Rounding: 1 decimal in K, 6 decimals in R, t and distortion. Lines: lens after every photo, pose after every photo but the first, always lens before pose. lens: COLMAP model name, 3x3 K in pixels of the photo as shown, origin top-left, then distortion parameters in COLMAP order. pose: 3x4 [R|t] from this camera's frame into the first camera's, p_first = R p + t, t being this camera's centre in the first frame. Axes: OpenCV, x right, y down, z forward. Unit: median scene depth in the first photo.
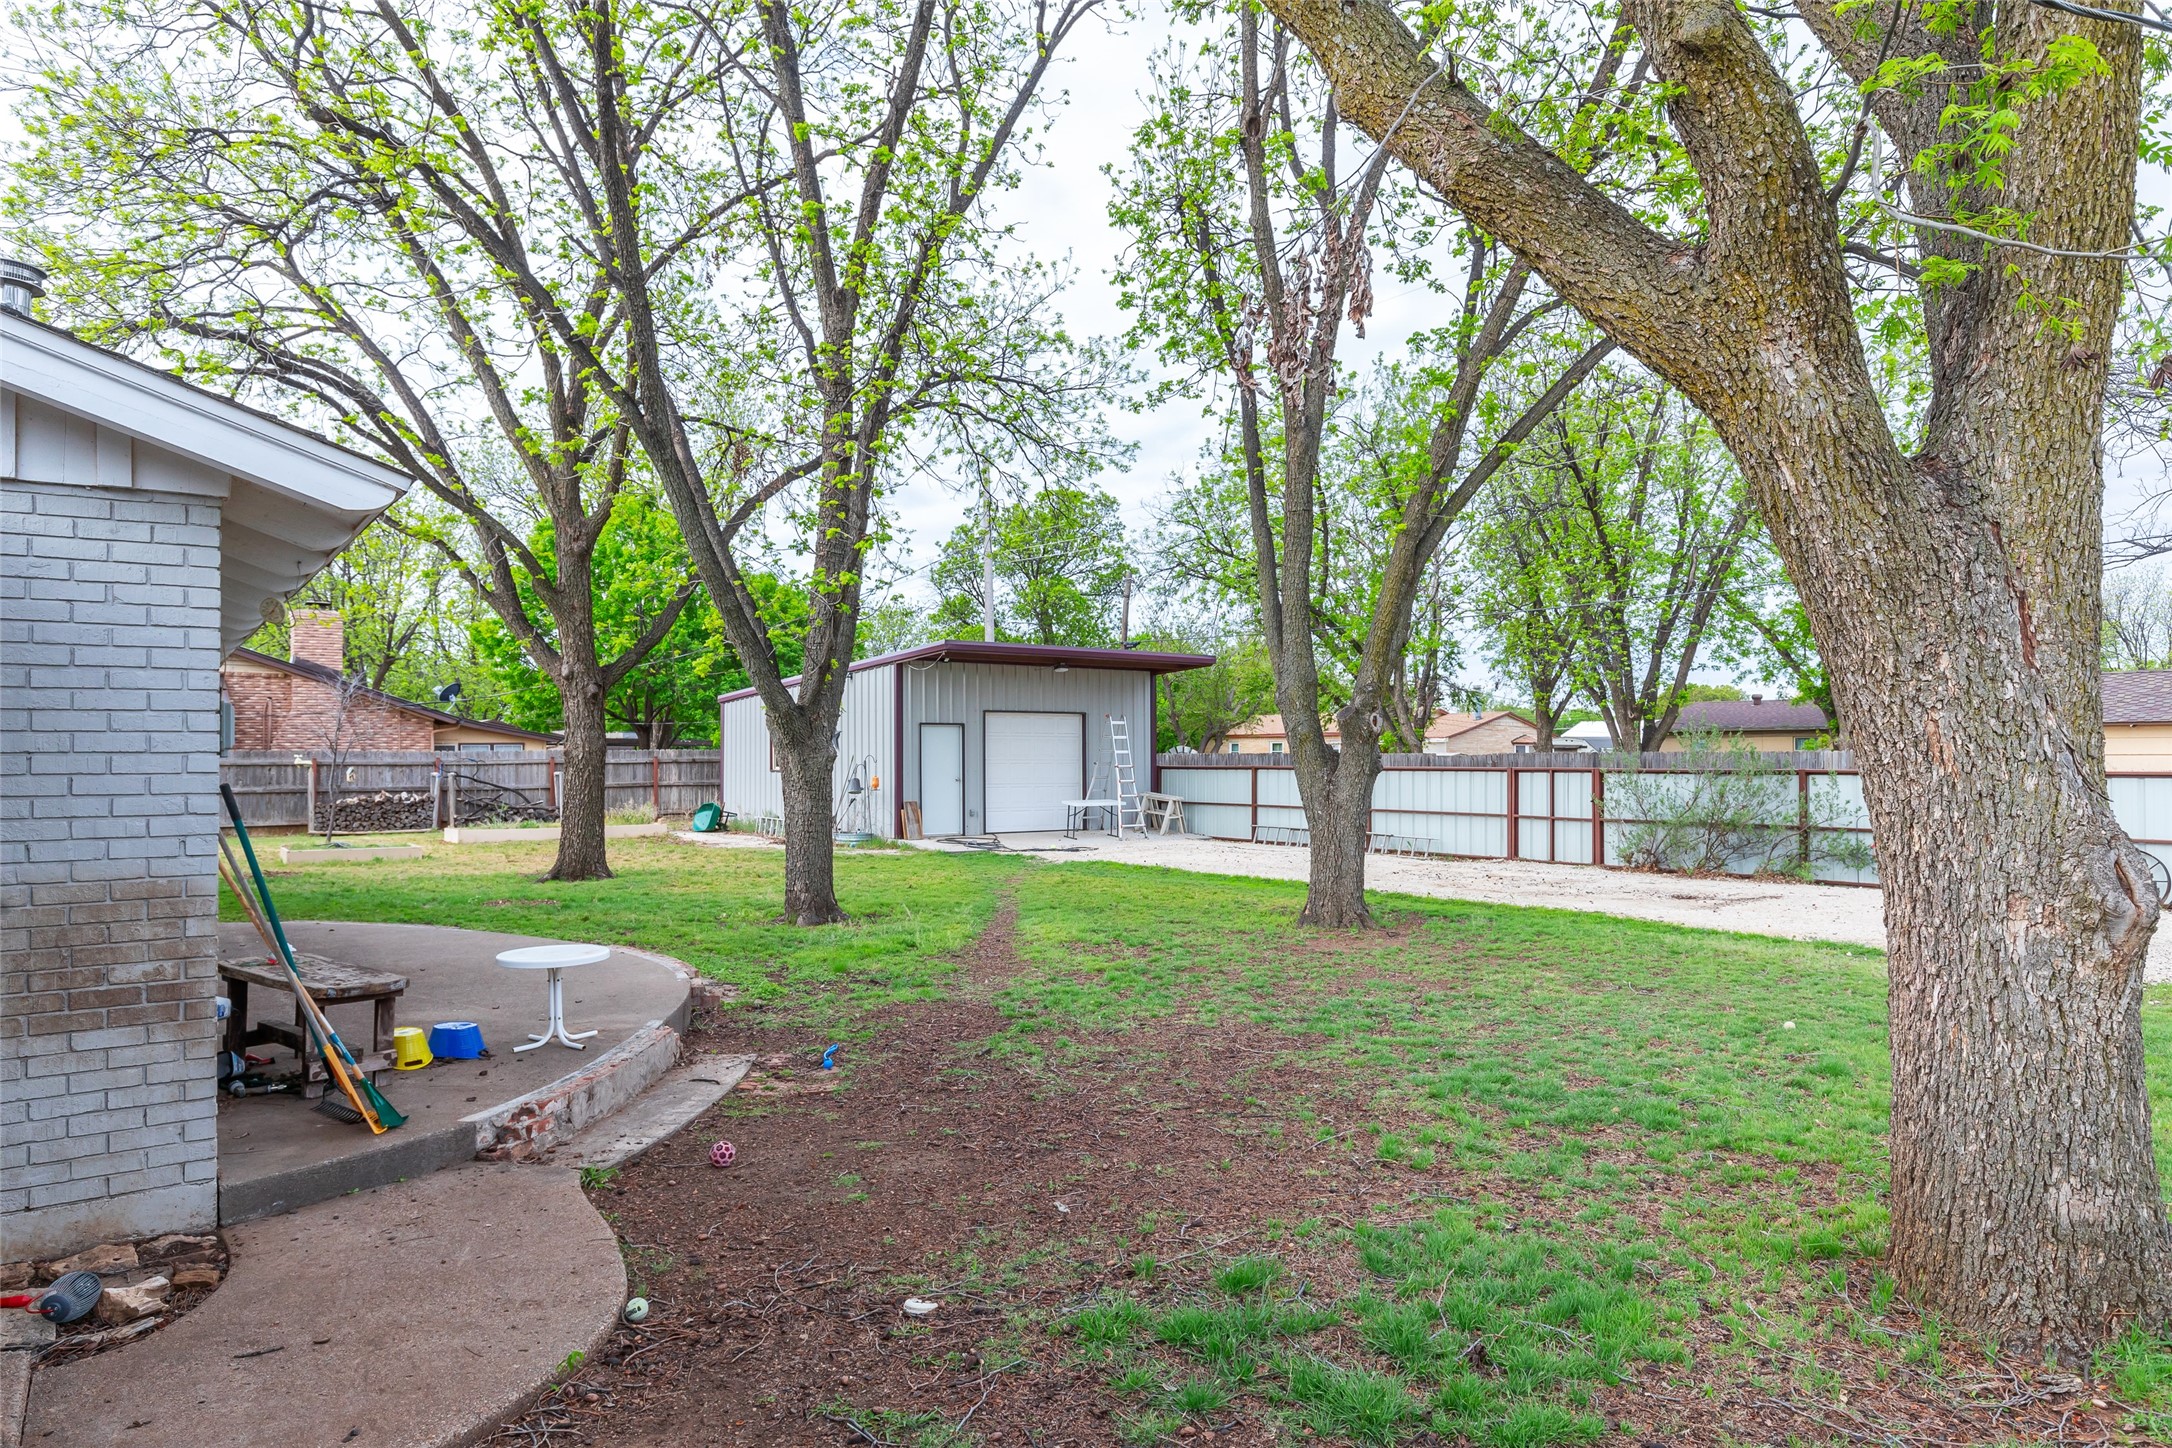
lens RADIAL K [[1326.9, 0, 1091.2], [0, 1326.9, 753.8], [0, 0, 1]] dist [-0.000712, 0.000327]
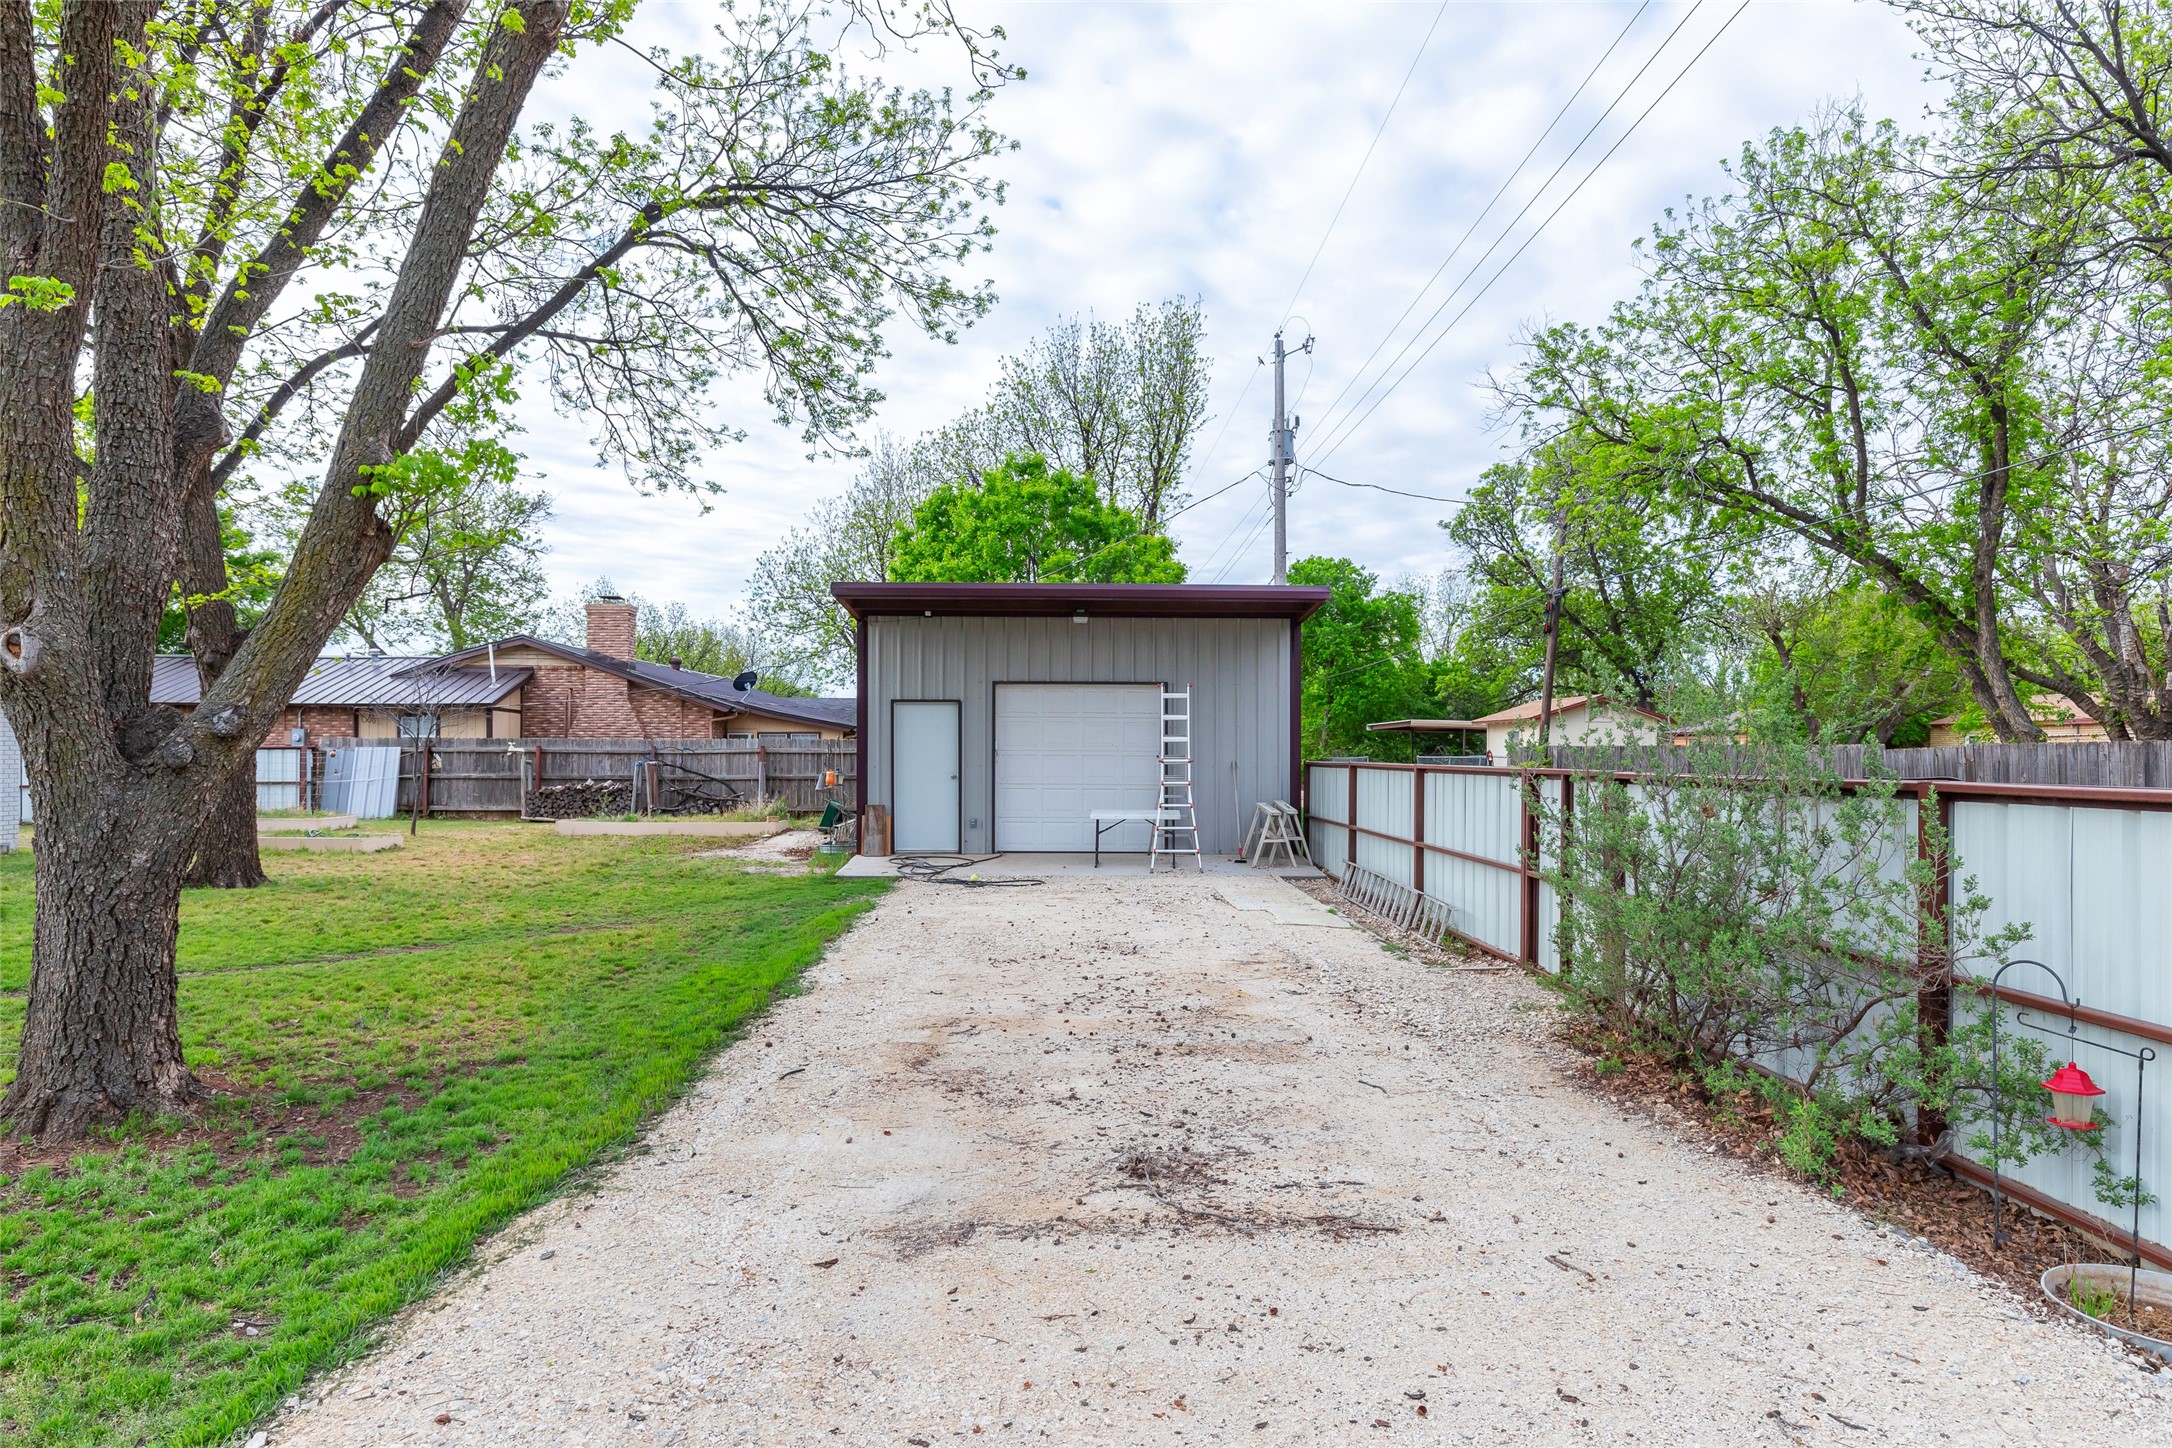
lens RADIAL K [[1326.9, 0, 1091.2], [0, 1326.9, 753.8], [0, 0, 1]] dist [-0.000712, 0.000327]
pose [[0.822958, 0.007139, -0.568057, 0.364281], [-0.006553, 0.999974, 0.003073, 0.003771], [0.568064, 0.001193, 0.822983, 0.427759]]
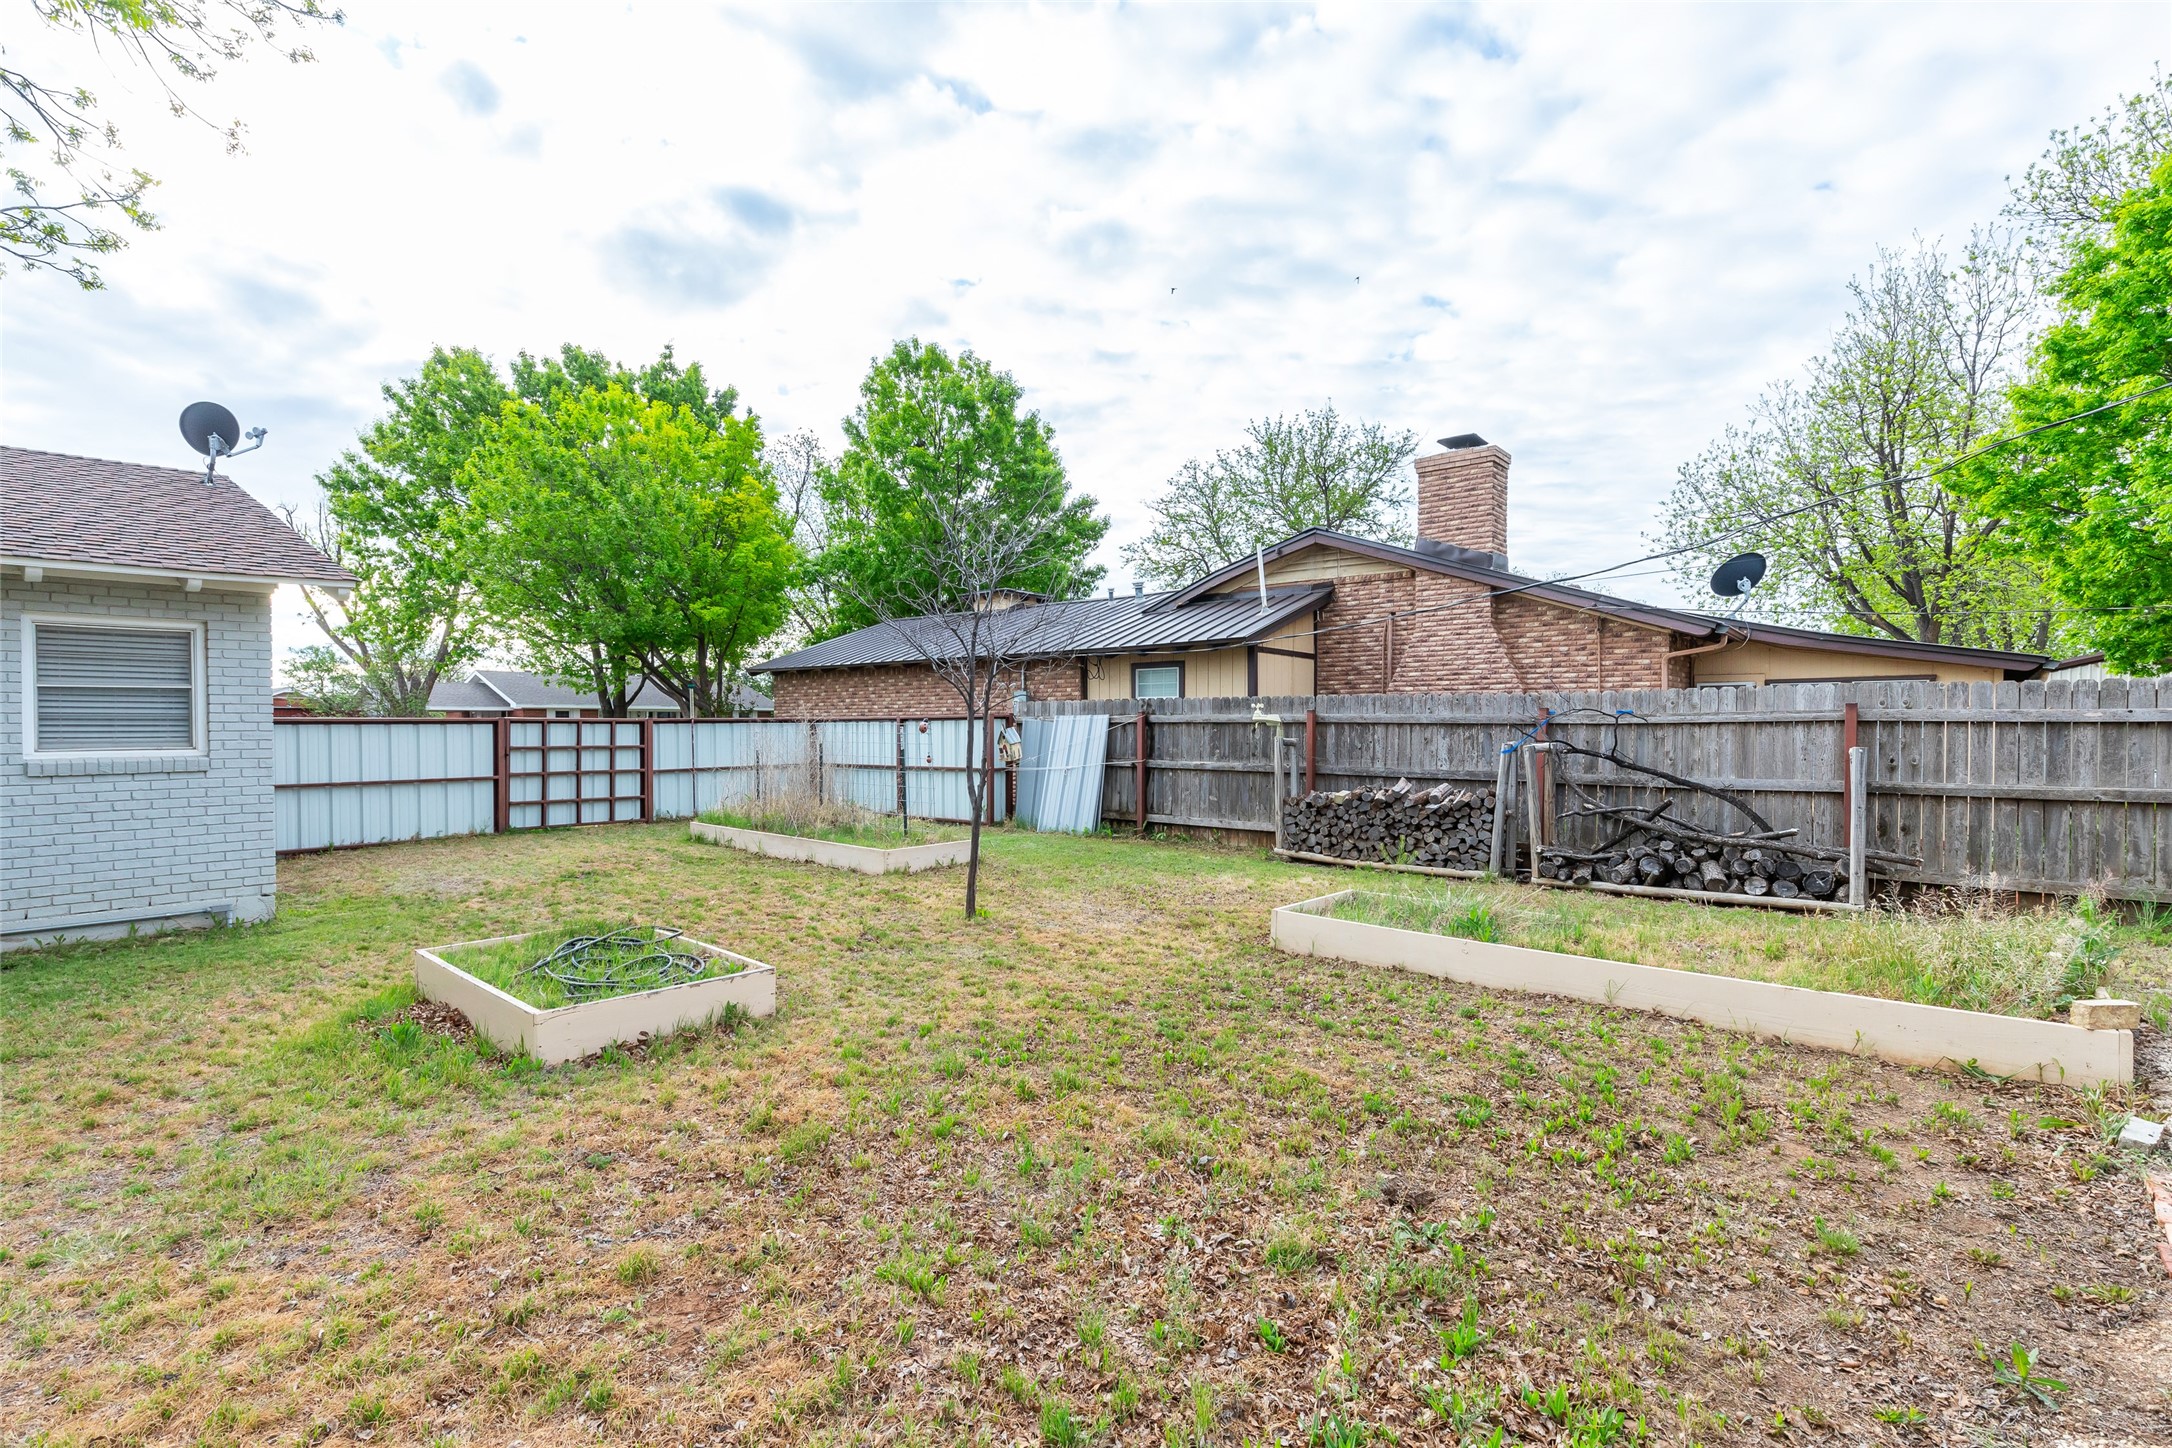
lens RADIAL K [[1029.7, 0, 1087.3], [0, 1029.7, 736.5], [0, 0, 1]] dist [0.009503, -0.000211]
pose [[0.238316, 0.017177, -0.971036, -0.222624], [0.000834, 0.999840, 0.017891, 0.006812], [0.971187, -0.005074, 0.238263, 0.867284]]
